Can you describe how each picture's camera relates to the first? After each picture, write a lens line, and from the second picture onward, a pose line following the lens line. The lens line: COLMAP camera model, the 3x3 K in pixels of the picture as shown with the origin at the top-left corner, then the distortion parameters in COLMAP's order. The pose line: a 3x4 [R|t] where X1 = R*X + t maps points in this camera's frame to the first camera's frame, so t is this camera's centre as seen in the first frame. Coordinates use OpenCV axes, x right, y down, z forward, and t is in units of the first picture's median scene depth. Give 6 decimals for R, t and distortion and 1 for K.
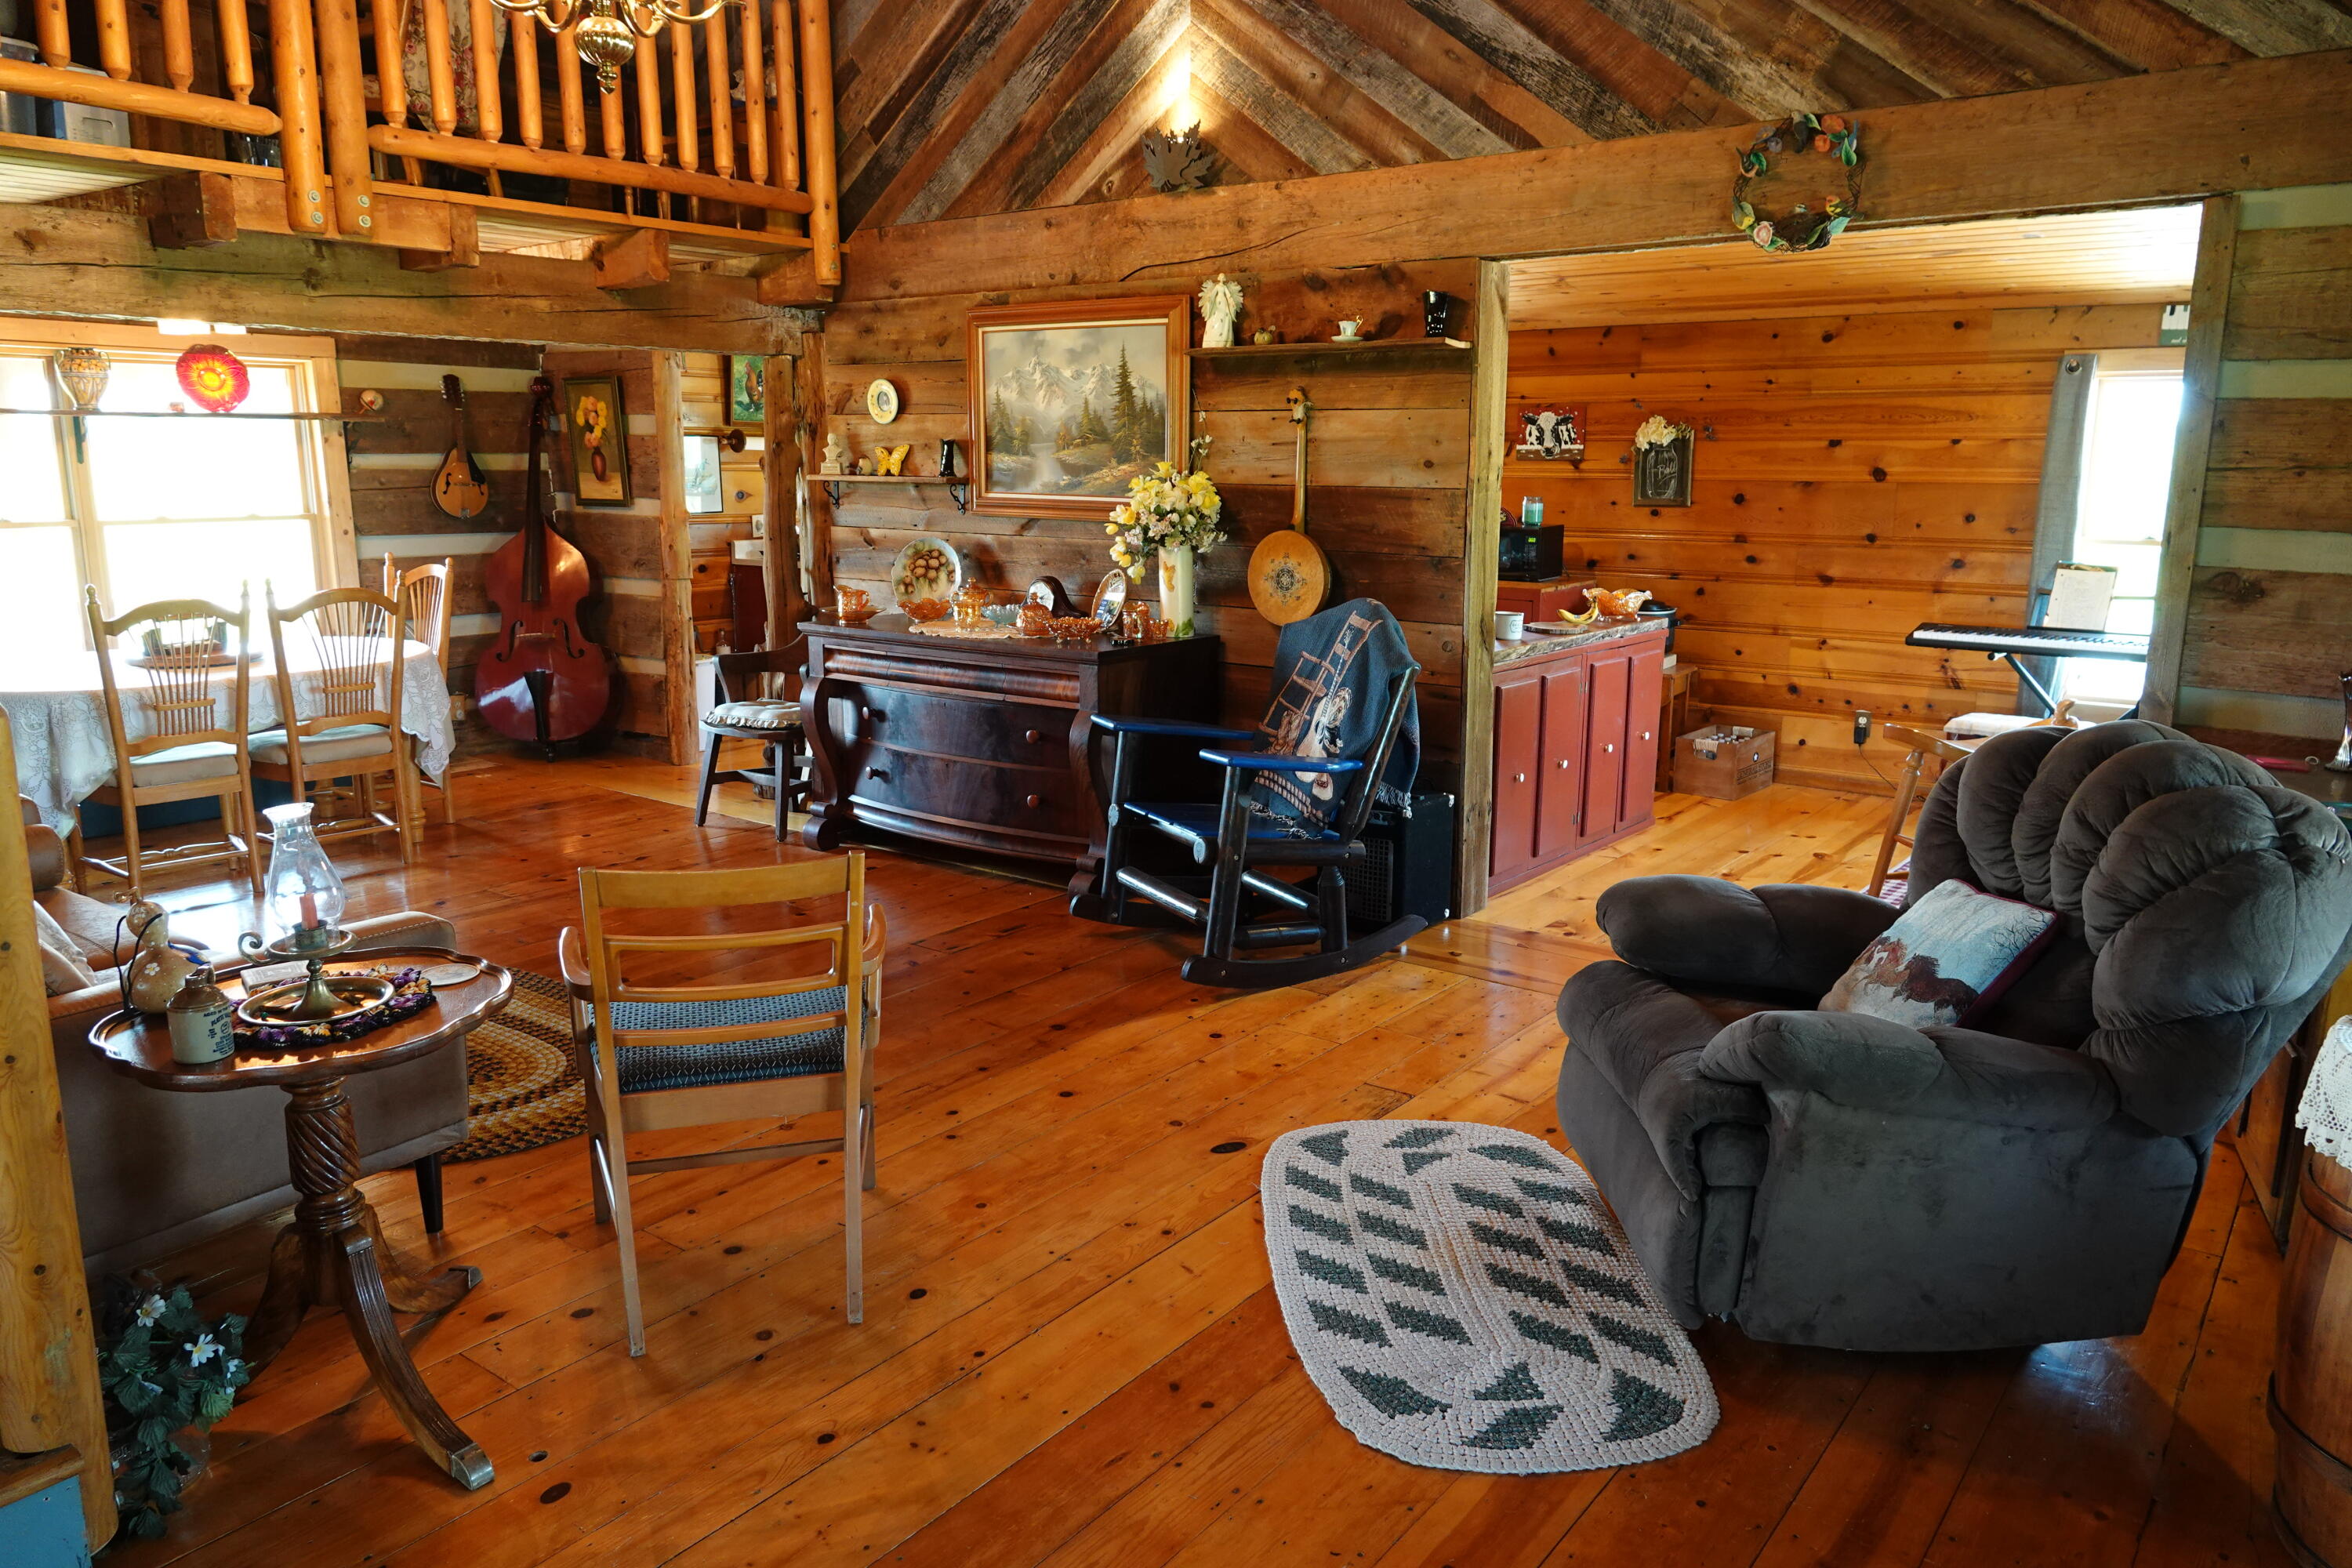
lens RADIAL K [[1631.4, 0, 1182.5], [0, 1631.4, 787.2], [0, 0, 1]] dist [-0.006771, -0.004399]
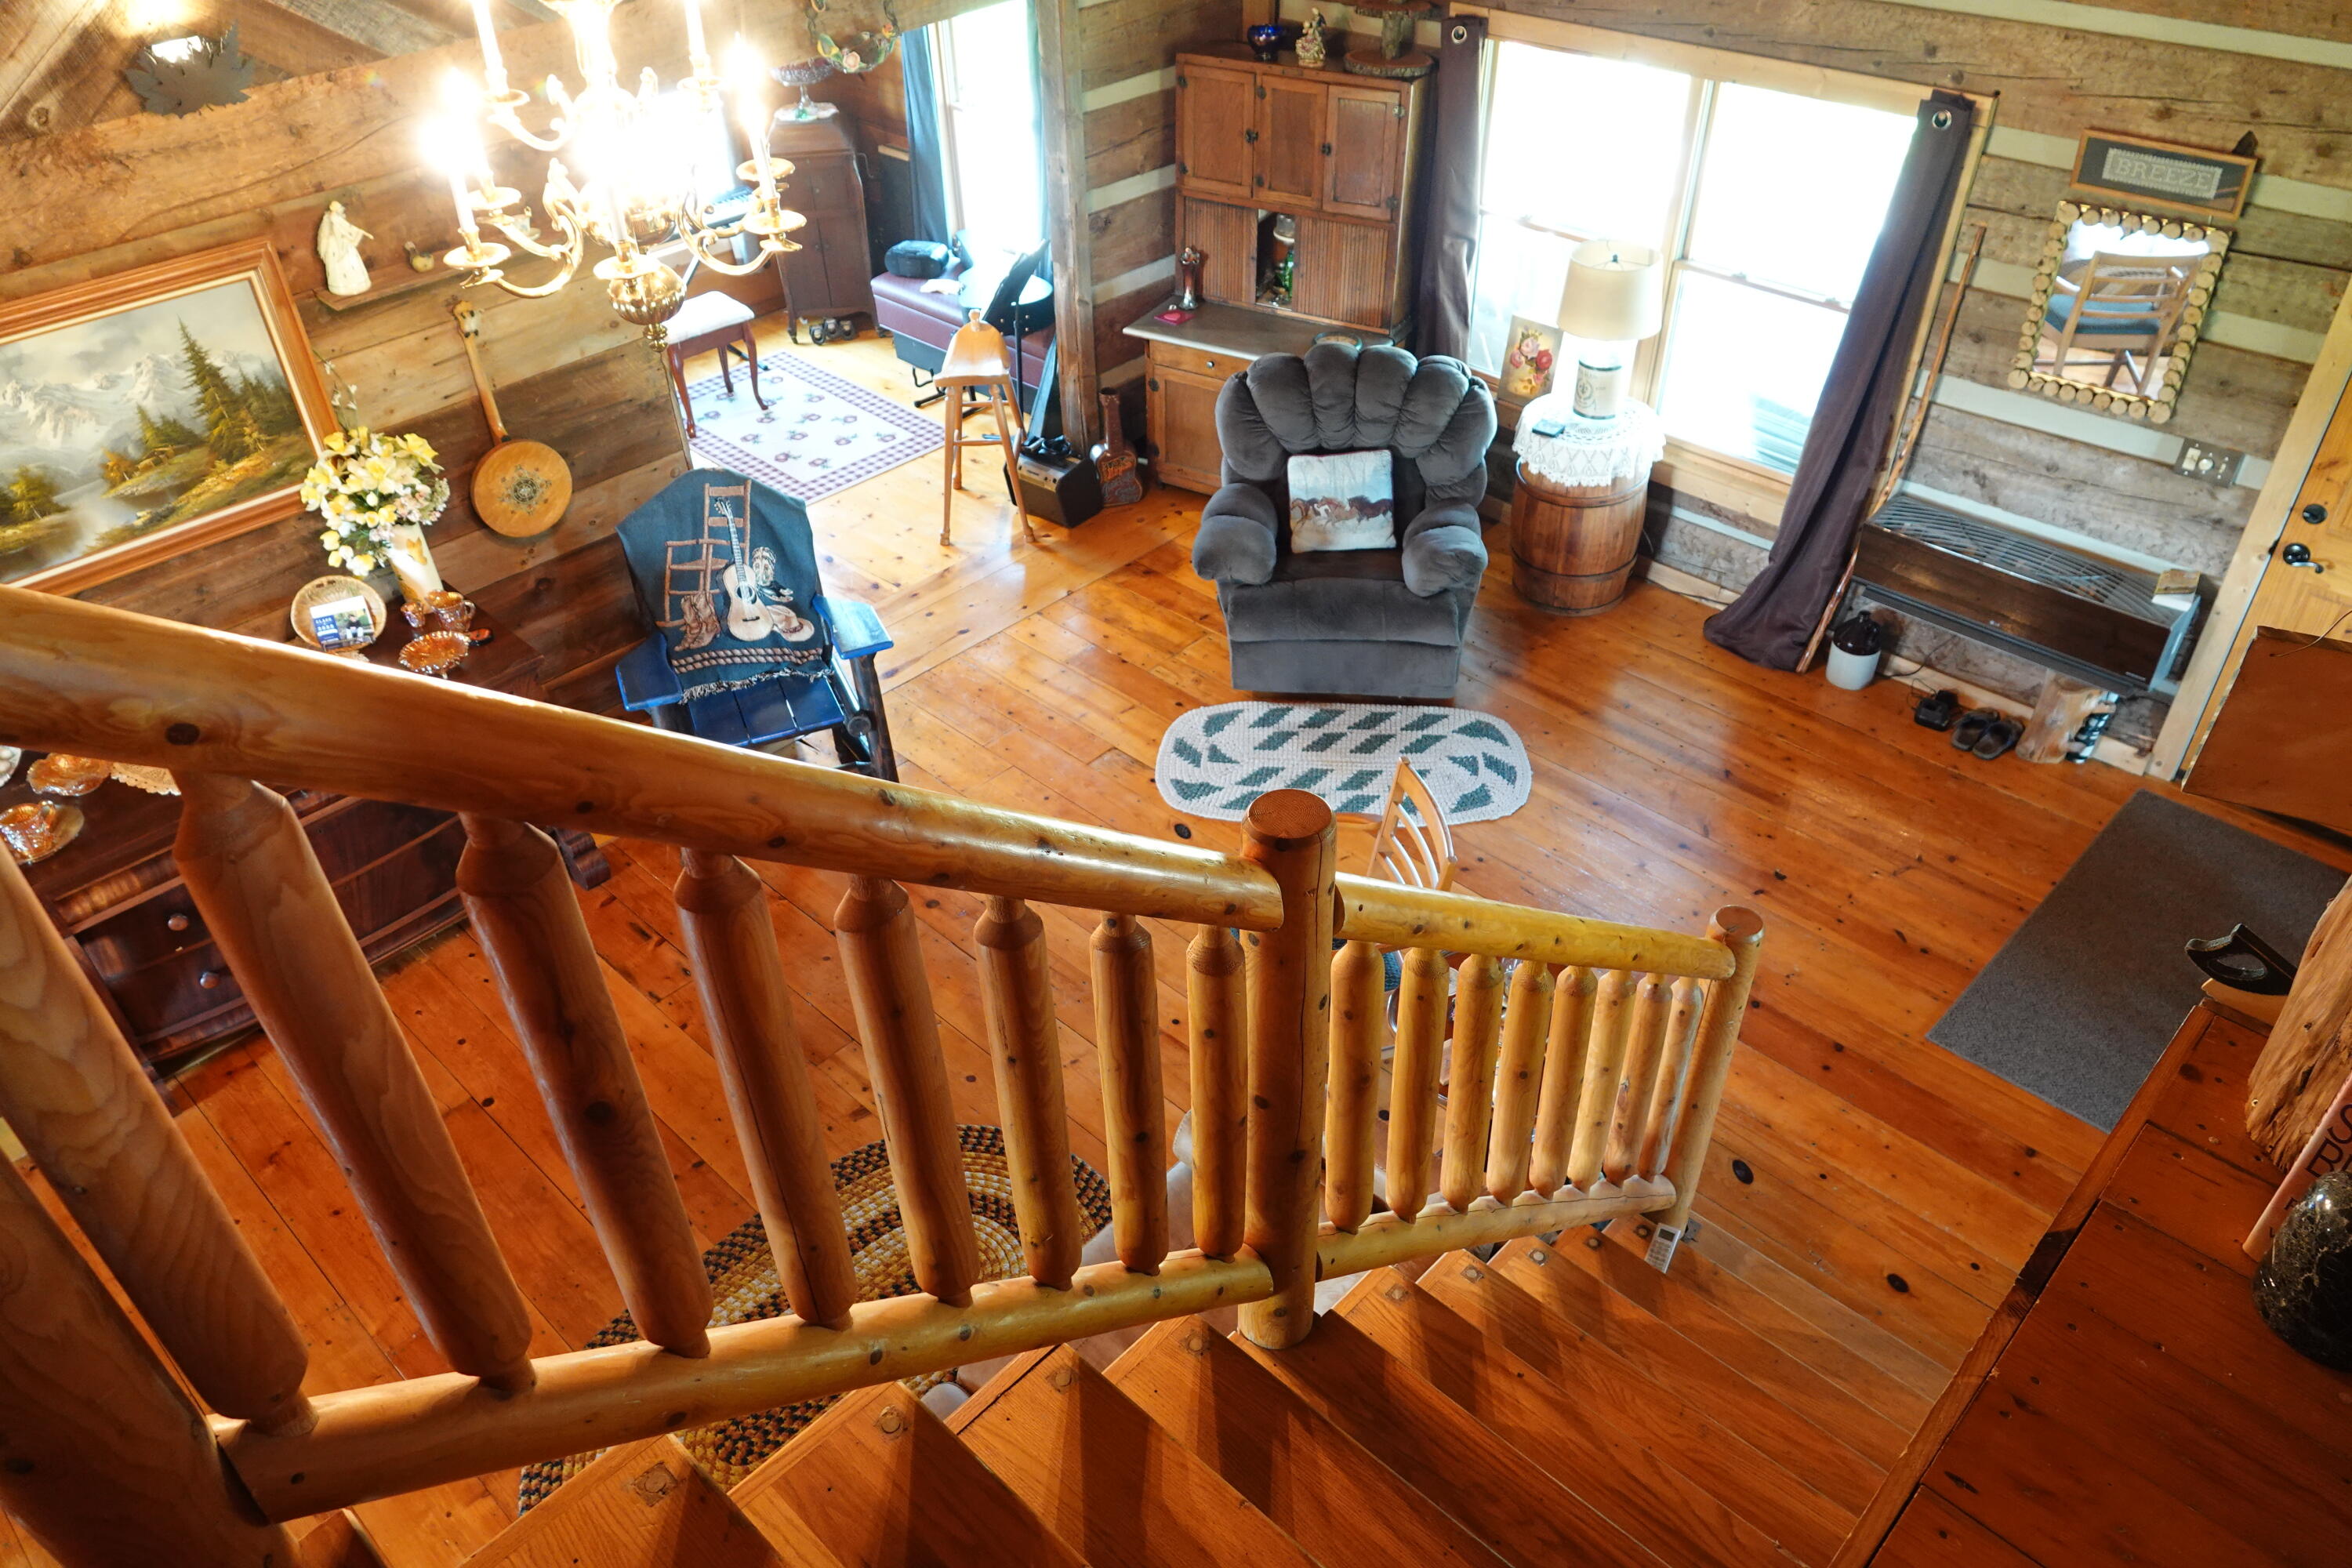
lens RADIAL K [[1631.4, 0, 1177.1], [0, 1631.4, 782.8], [0, 0, 1]] dist [-0.006771, -0.004399]
pose [[0.119410, -0.618711, 0.776491, -0.708628], [0.229556, 0.778100, 0.584692, -0.444414], [-0.965943, 0.108430, 0.234942, 0.400234]]
